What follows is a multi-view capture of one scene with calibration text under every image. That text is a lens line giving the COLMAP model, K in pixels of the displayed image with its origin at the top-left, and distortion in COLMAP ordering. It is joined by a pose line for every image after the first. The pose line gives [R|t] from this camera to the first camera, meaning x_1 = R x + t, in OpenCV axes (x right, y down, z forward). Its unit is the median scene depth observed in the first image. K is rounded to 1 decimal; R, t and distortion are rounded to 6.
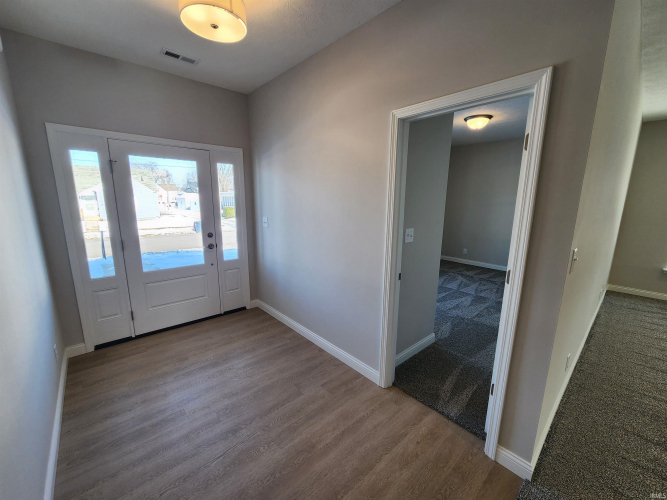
lens RADIAL K [[272.0, 0, 346.0], [0, 272.0, 251.5], [0, 0, 1]] dist [0.004489, 0.000161]
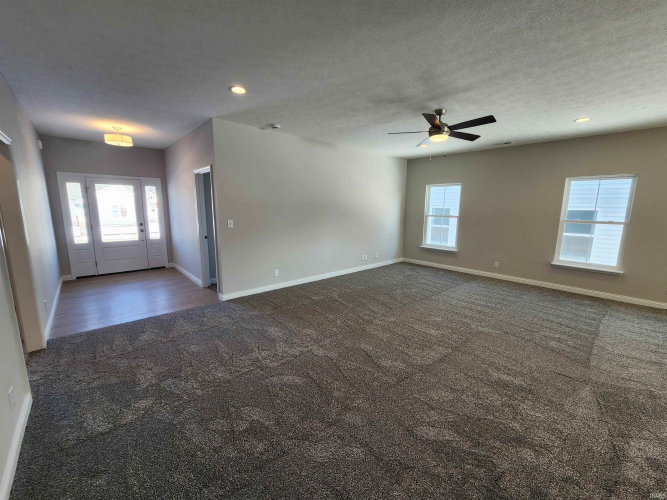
lens RADIAL K [[272.0, 0, 339.4], [0, 272.0, 251.4], [0, 0, 1]] dist [0.004489, 0.000161]
pose [[0.999994, -0.001637, 0.002942, 0.841479], [0.001725, 0.999537, -0.030367, 0.180720], [-0.002891, 0.030372, 0.999534, -0.851090]]
